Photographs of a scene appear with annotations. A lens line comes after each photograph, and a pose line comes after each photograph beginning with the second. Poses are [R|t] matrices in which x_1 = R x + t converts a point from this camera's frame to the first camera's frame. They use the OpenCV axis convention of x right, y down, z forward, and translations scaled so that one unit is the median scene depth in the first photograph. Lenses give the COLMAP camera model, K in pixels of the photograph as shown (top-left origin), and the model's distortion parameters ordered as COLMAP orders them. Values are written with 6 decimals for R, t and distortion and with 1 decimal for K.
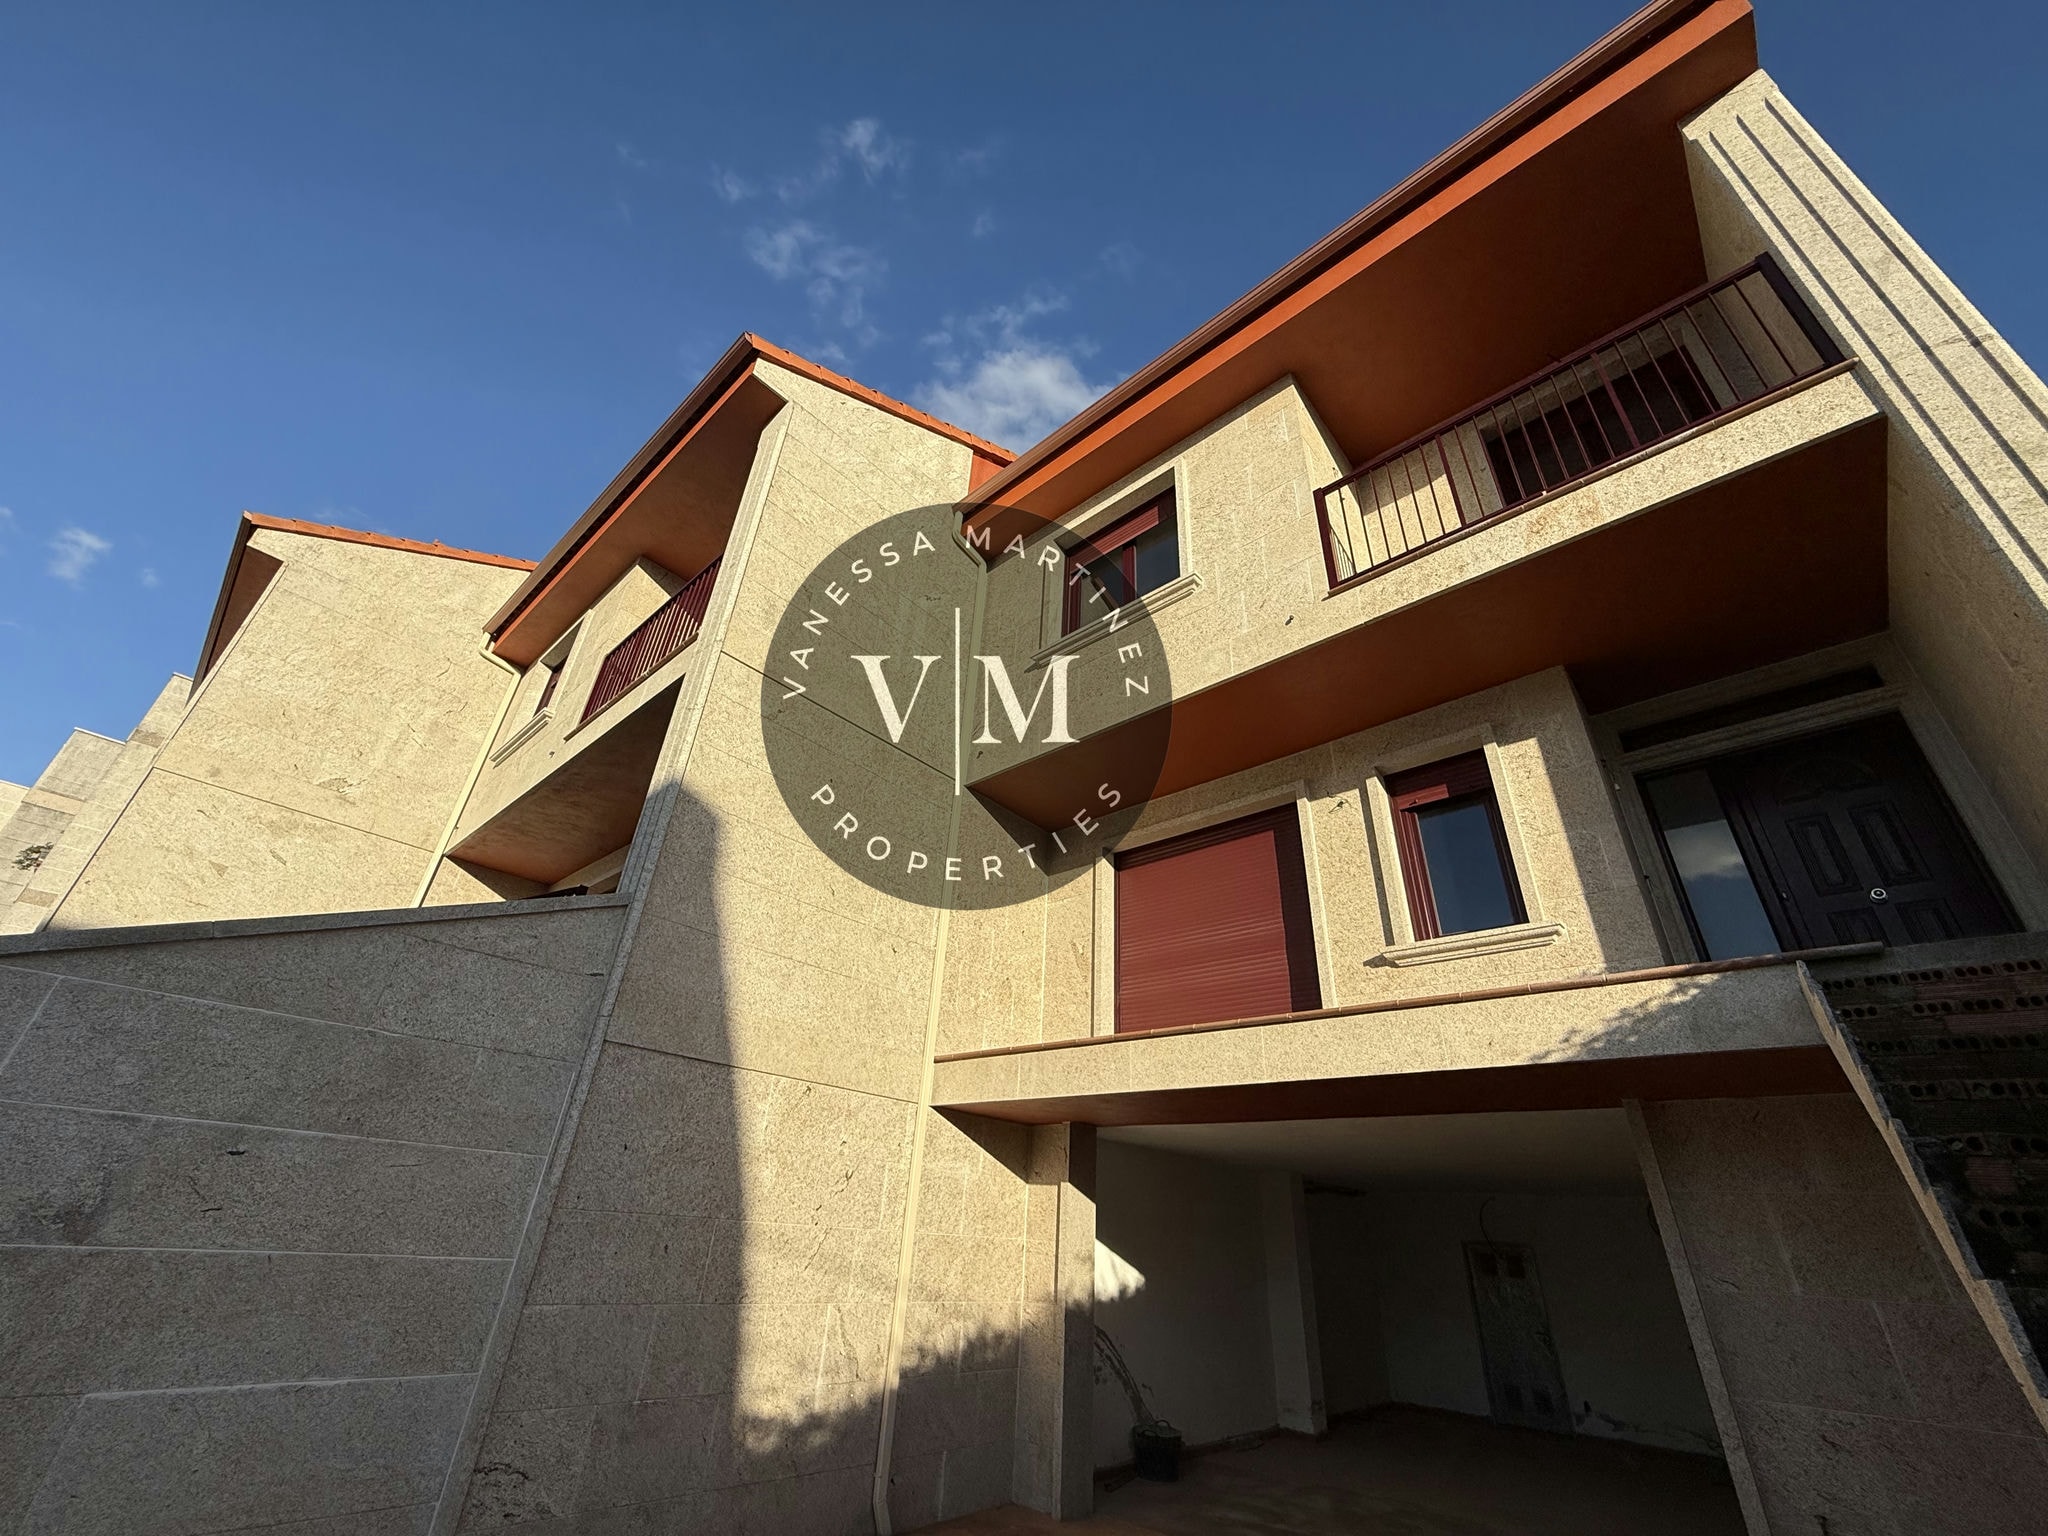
lens RADIAL K [[815.4, 0, 1016.8], [0, 815.4, 768.7], [0, 0, 1]] dist [-0.004136, 0.000994]
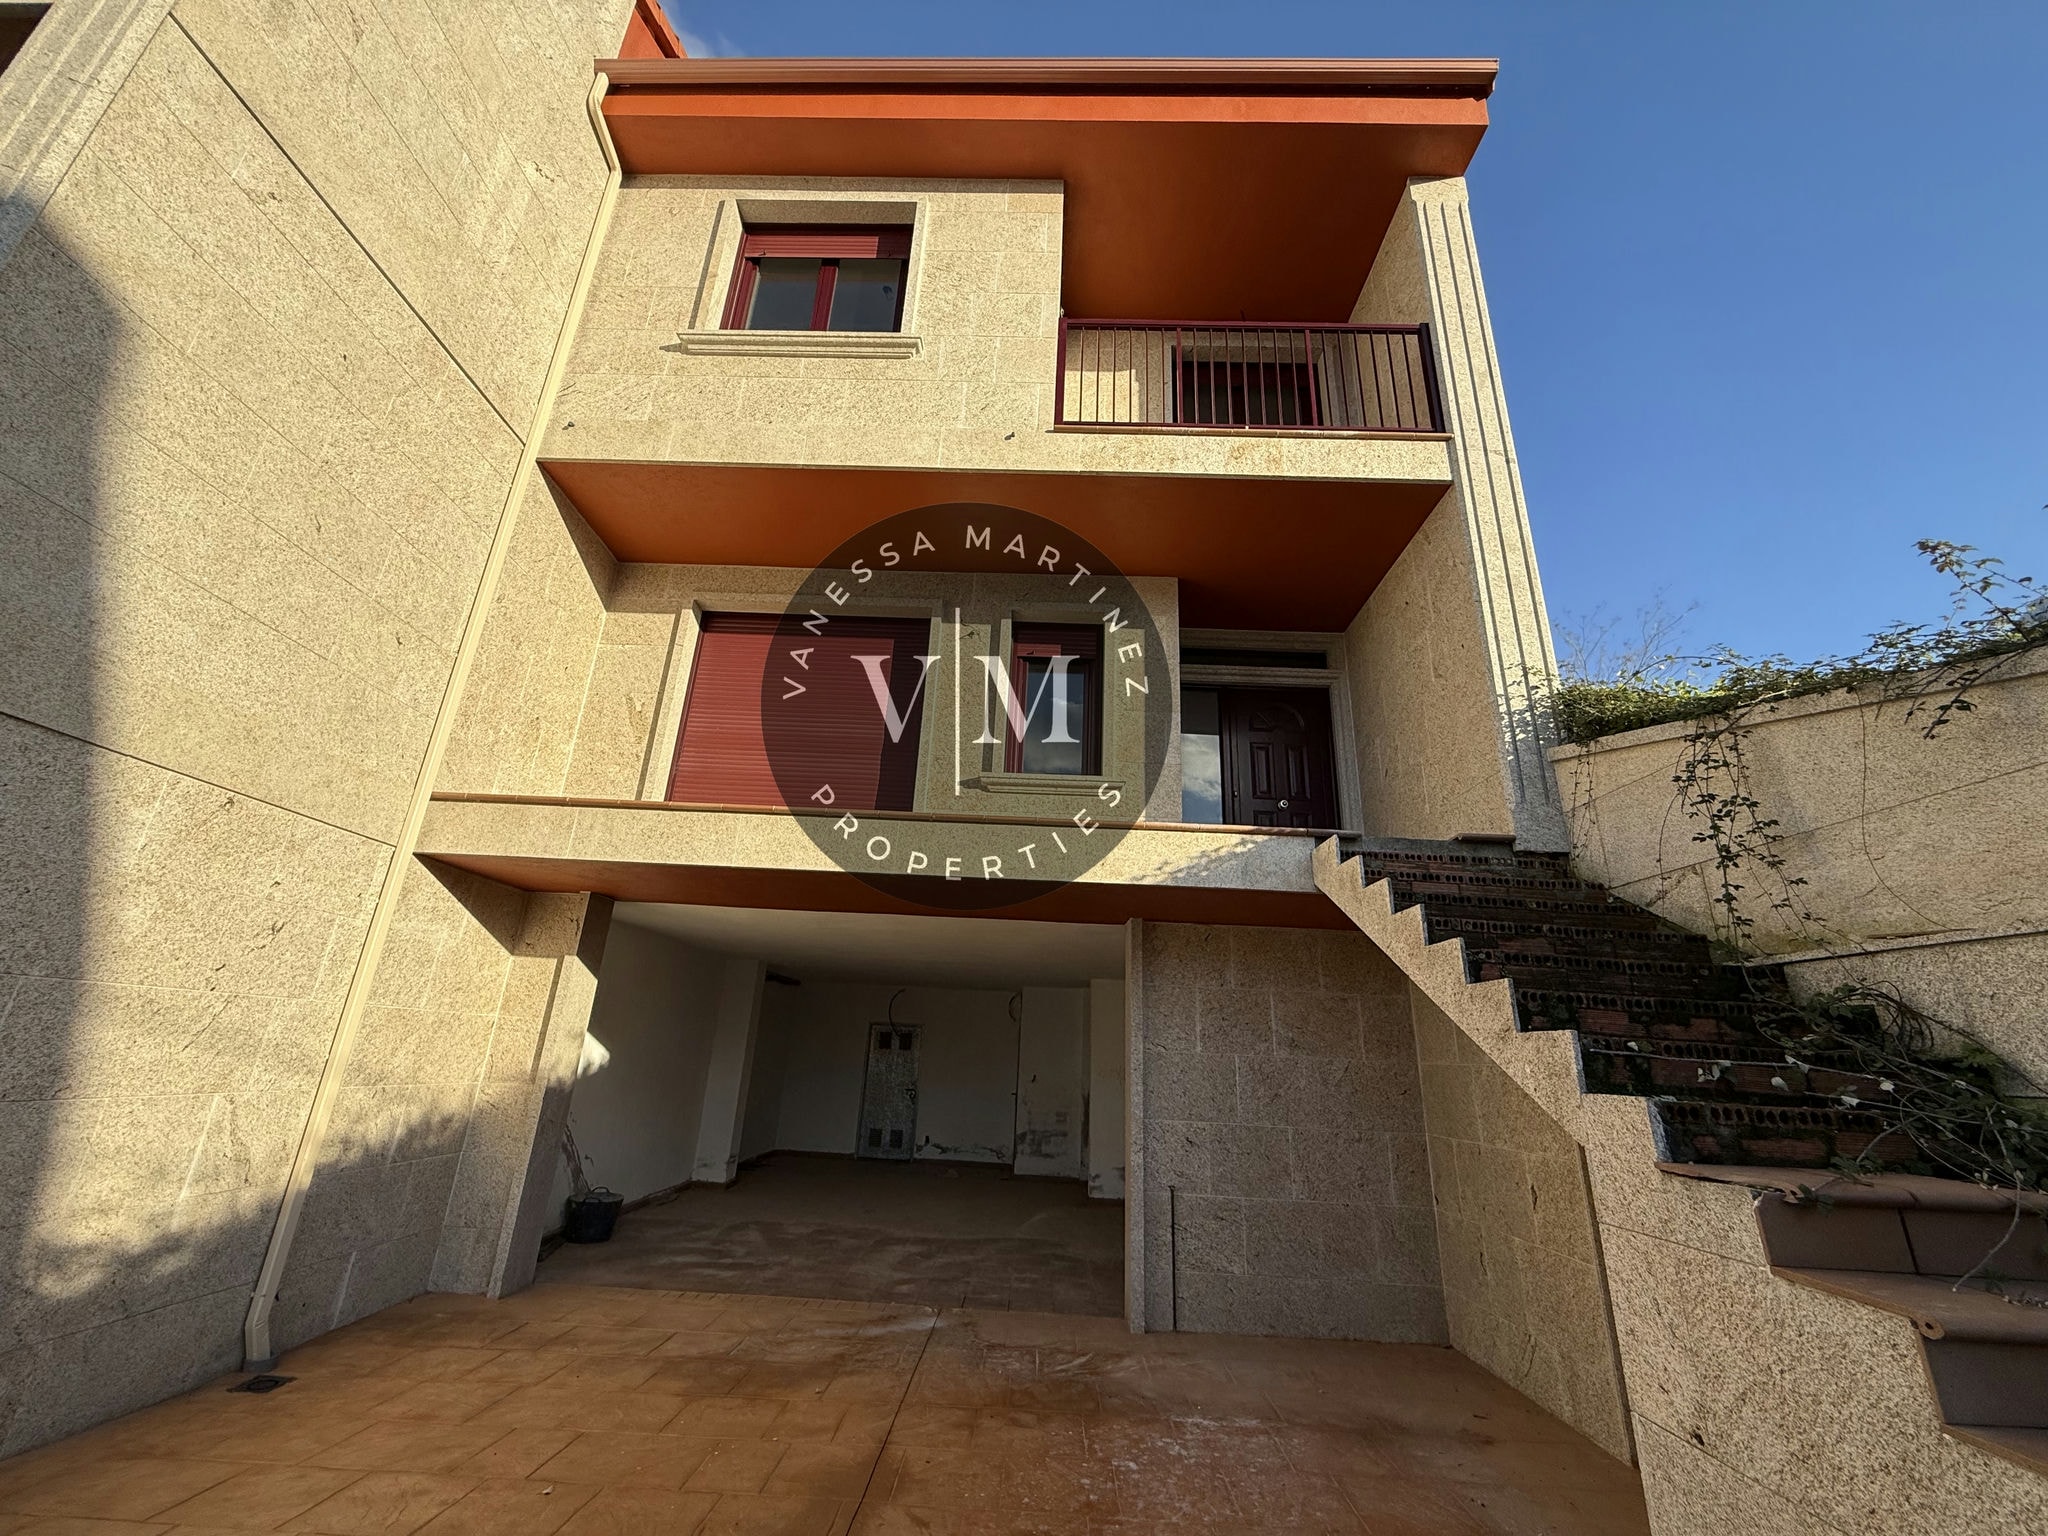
lens RADIAL K [[815.4, 0, 1019.5], [0, 815.4, 770.0], [0, 0, 1]] dist [-0.004136, 0.000994]
pose [[0.754104, 0.198138, 0.626154, -0.186584], [-0.330569, 0.938341, 0.101192, 0.089593], [-0.567496, -0.283296, 0.773105, 0.134689]]
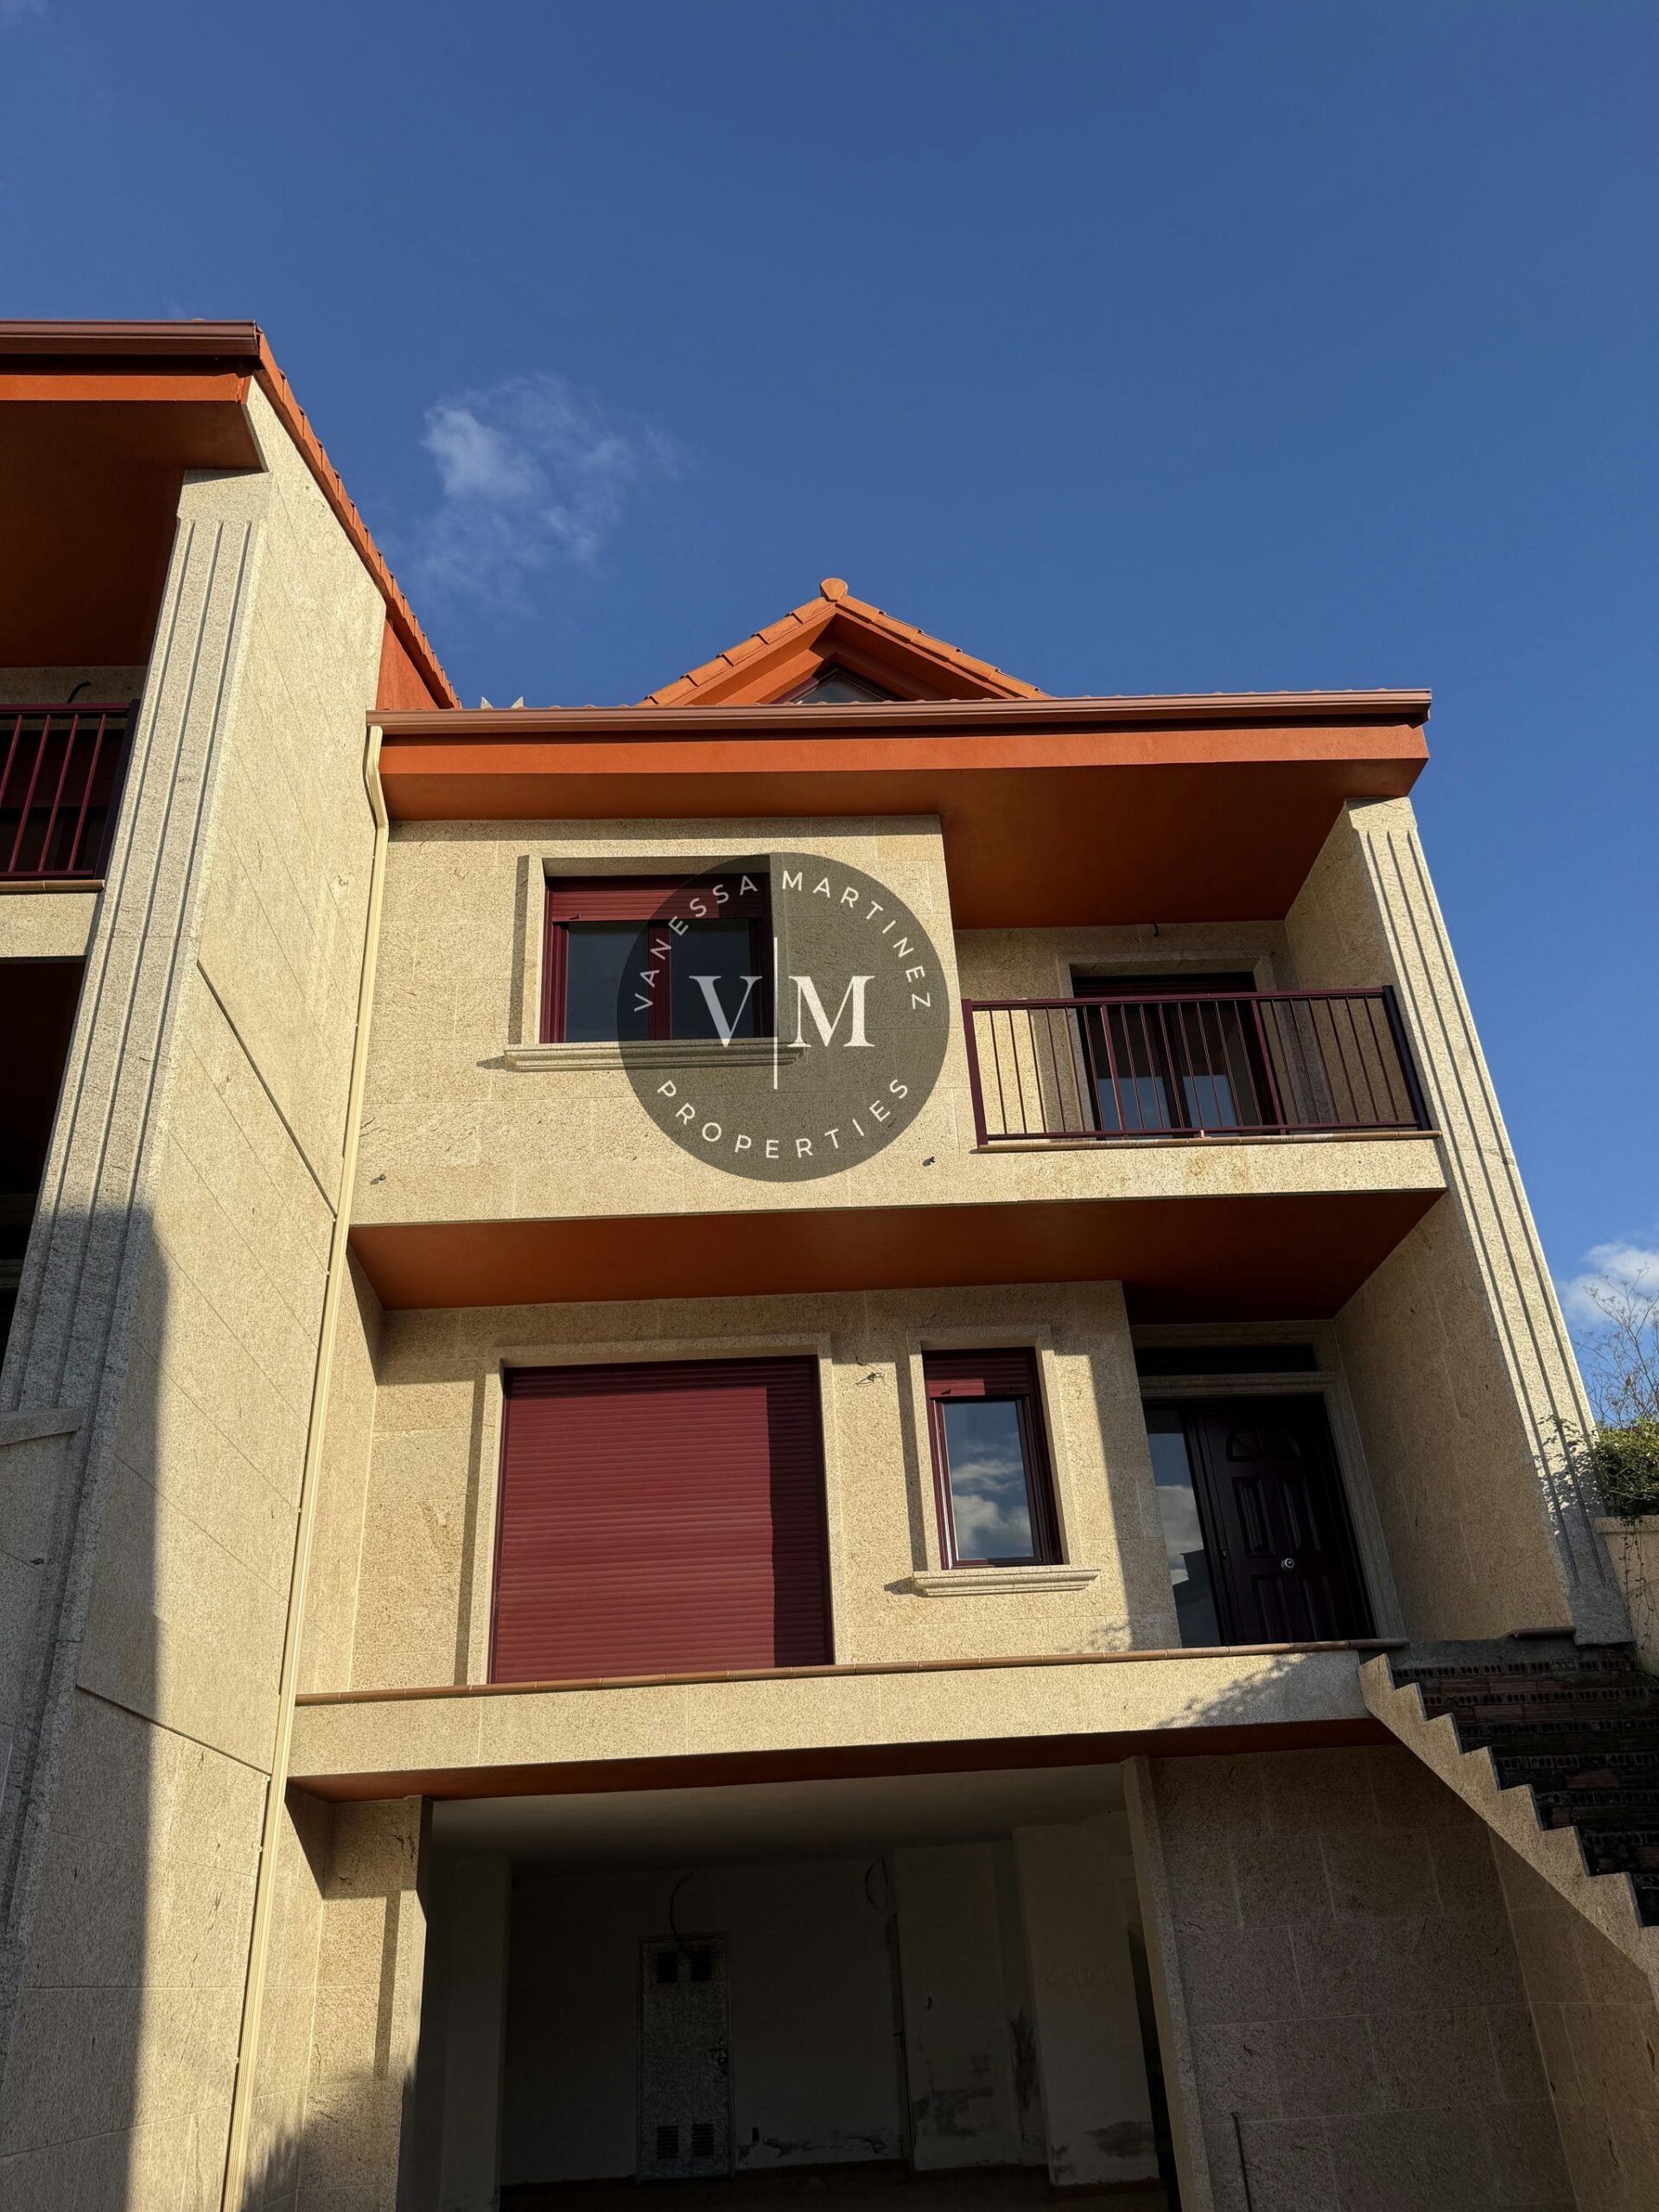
lens RADIAL K [[1589.1, 0, 824.3], [0, 1589.1, 1101.6], [0, 0, 1]] dist [0.052674, -0.076881]
pose [[0.703993, 0.249323, 0.665005, -0.812099], [-0.263941, 0.961137, -0.080933, -0.085557], [-0.659339, -0.118545, 0.742441, -0.094306]]
